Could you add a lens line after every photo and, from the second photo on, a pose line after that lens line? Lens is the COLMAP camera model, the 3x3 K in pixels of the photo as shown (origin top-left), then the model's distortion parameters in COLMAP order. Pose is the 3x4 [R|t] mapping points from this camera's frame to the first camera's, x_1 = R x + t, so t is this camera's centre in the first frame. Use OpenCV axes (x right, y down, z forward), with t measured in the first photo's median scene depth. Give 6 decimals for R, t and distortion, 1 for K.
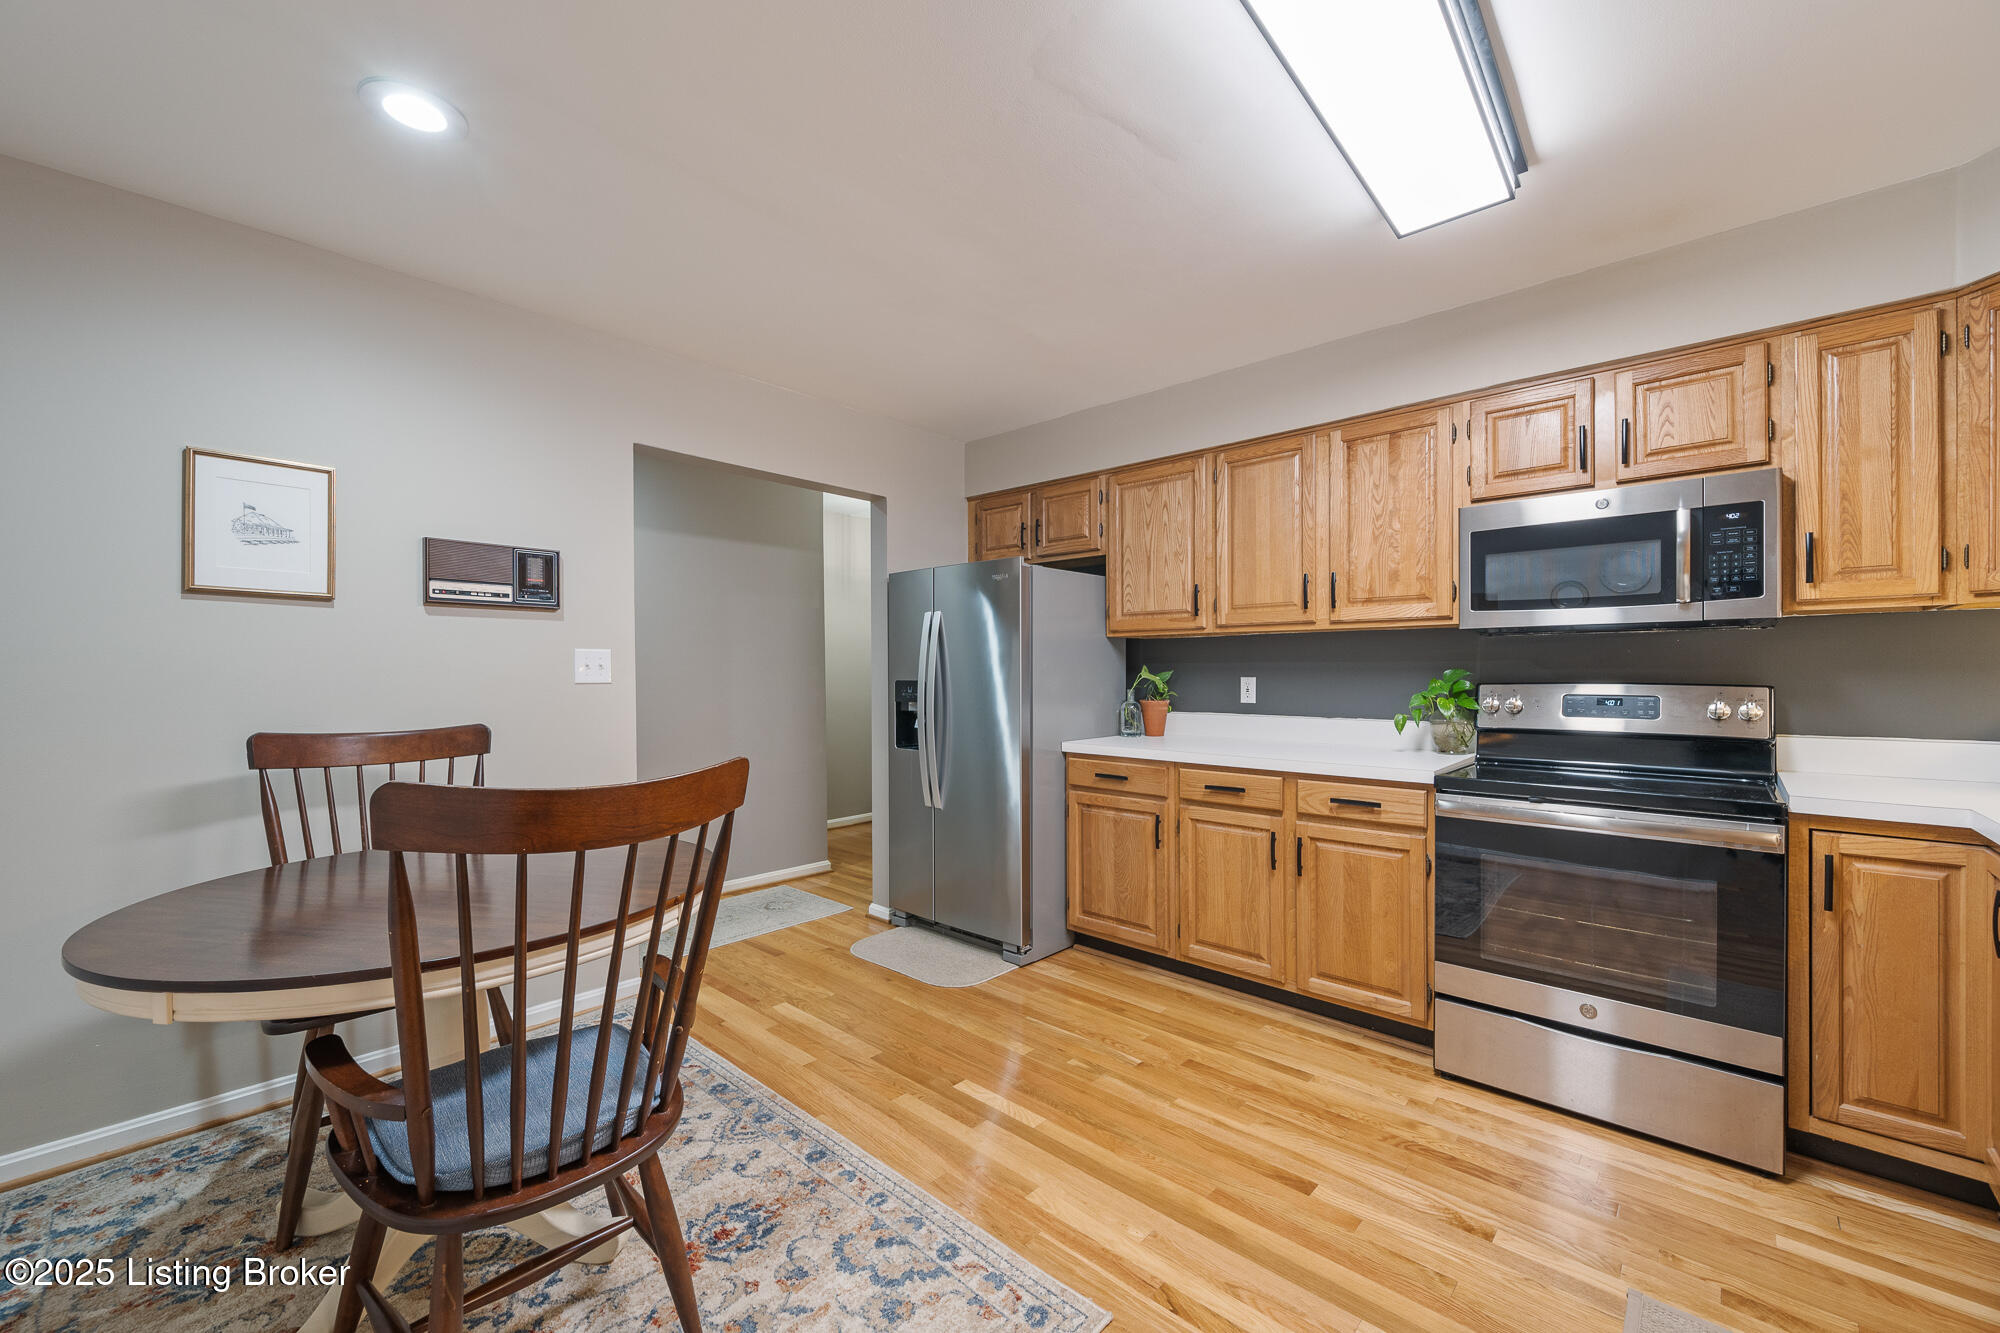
lens RADIAL K [[781.1, 0, 1002.1], [0, 781.1, 673.4], [0, 0, 1]] dist [-0.003449, -0.000252]
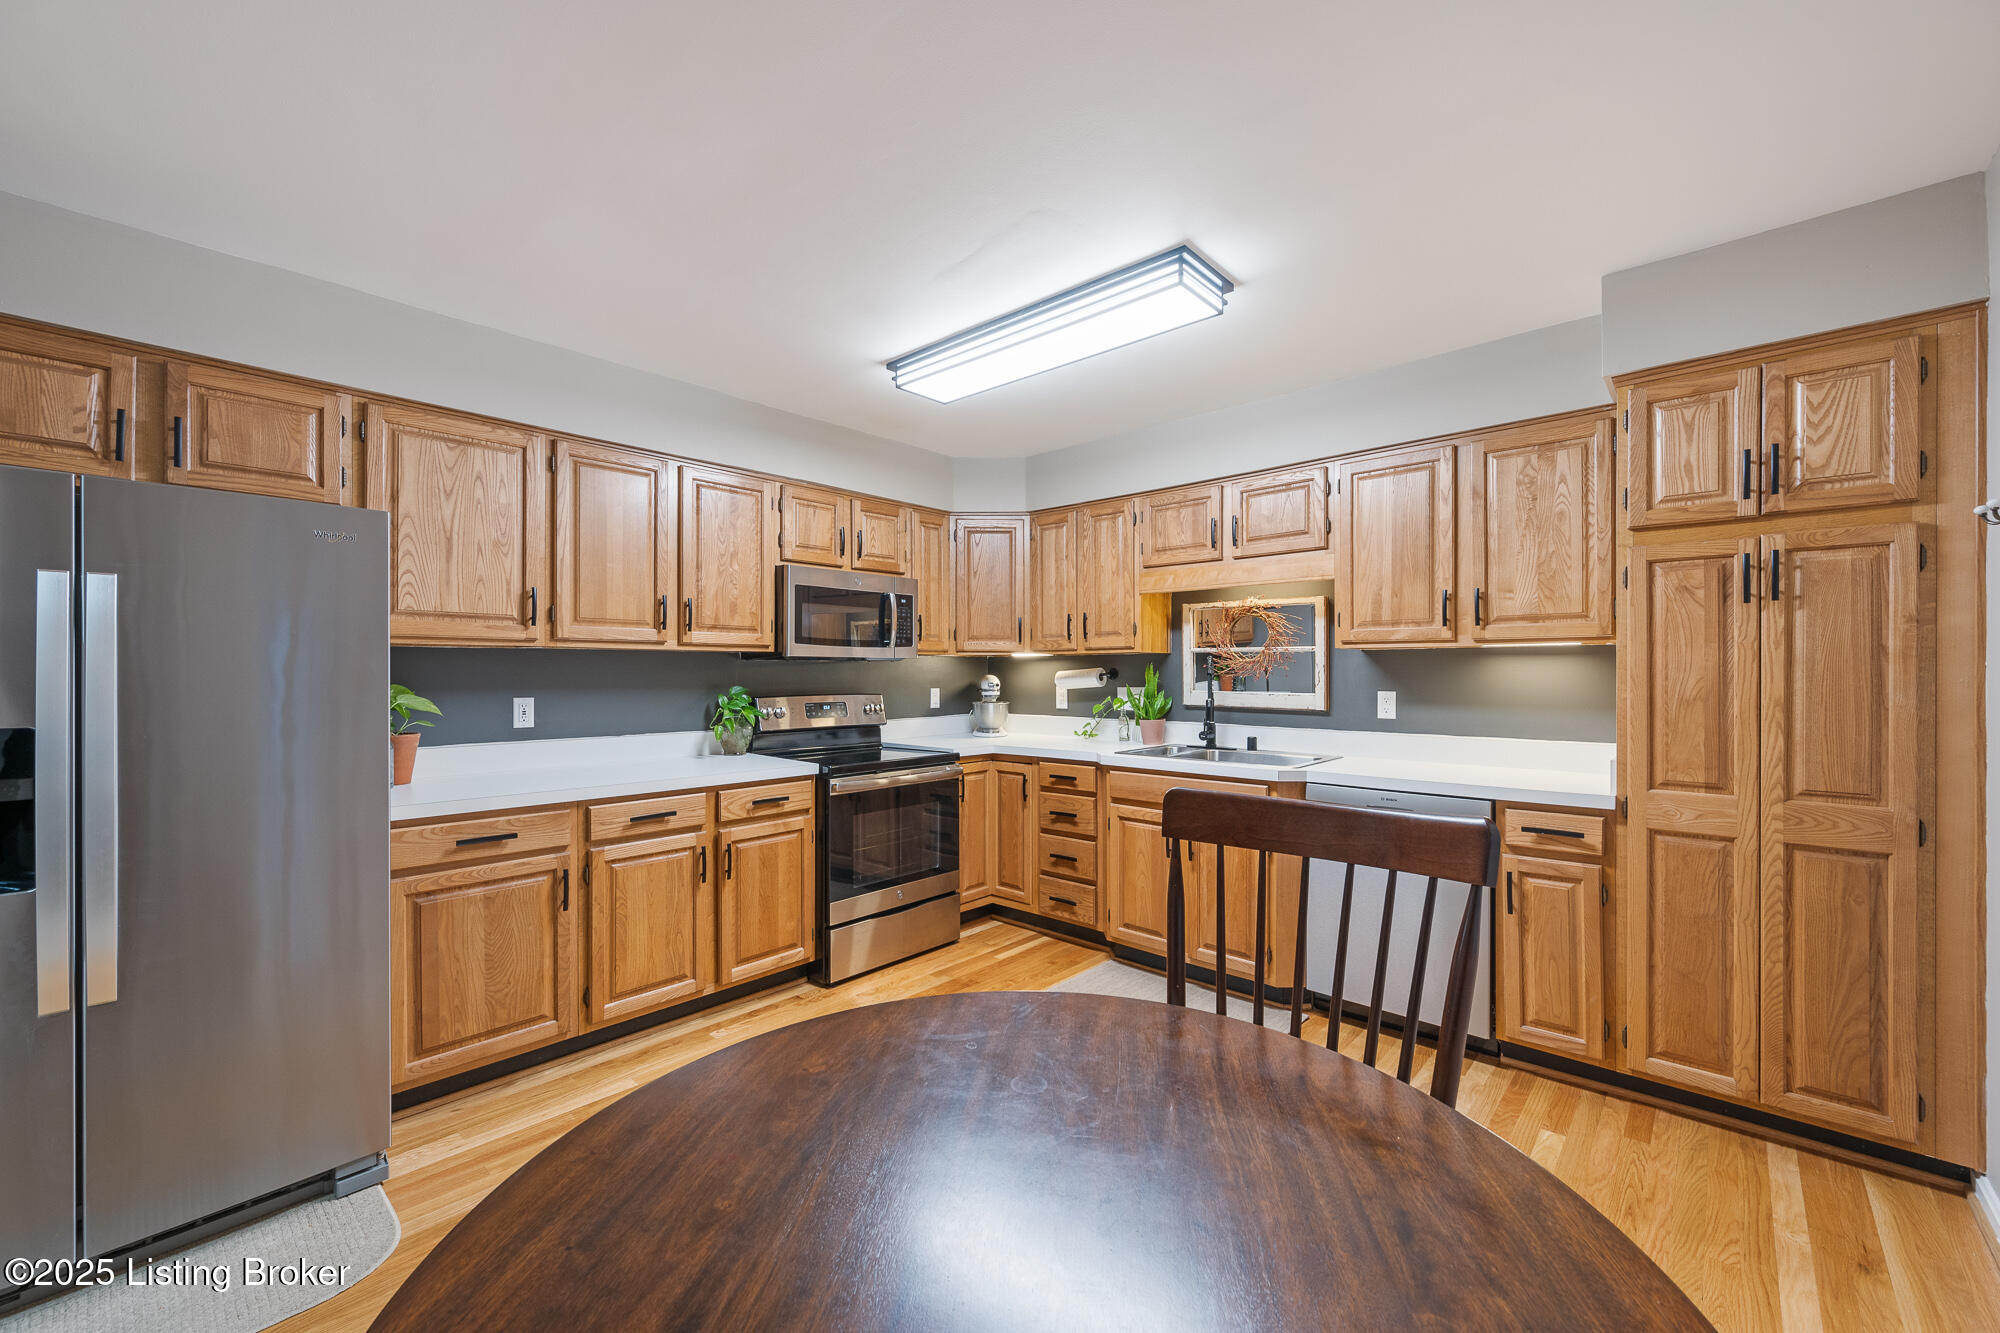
lens RADIAL K [[781.1, 0, 1003.2], [0, 781.1, 669.0], [0, 0, 1]] dist [-0.003449, -0.000252]
pose [[0.001254, 0.006638, 0.999977, -0.614253], [0.004522, 0.999968, -0.006644, -0.020930], [-0.999989, 0.004530, 0.001224, 0.535536]]
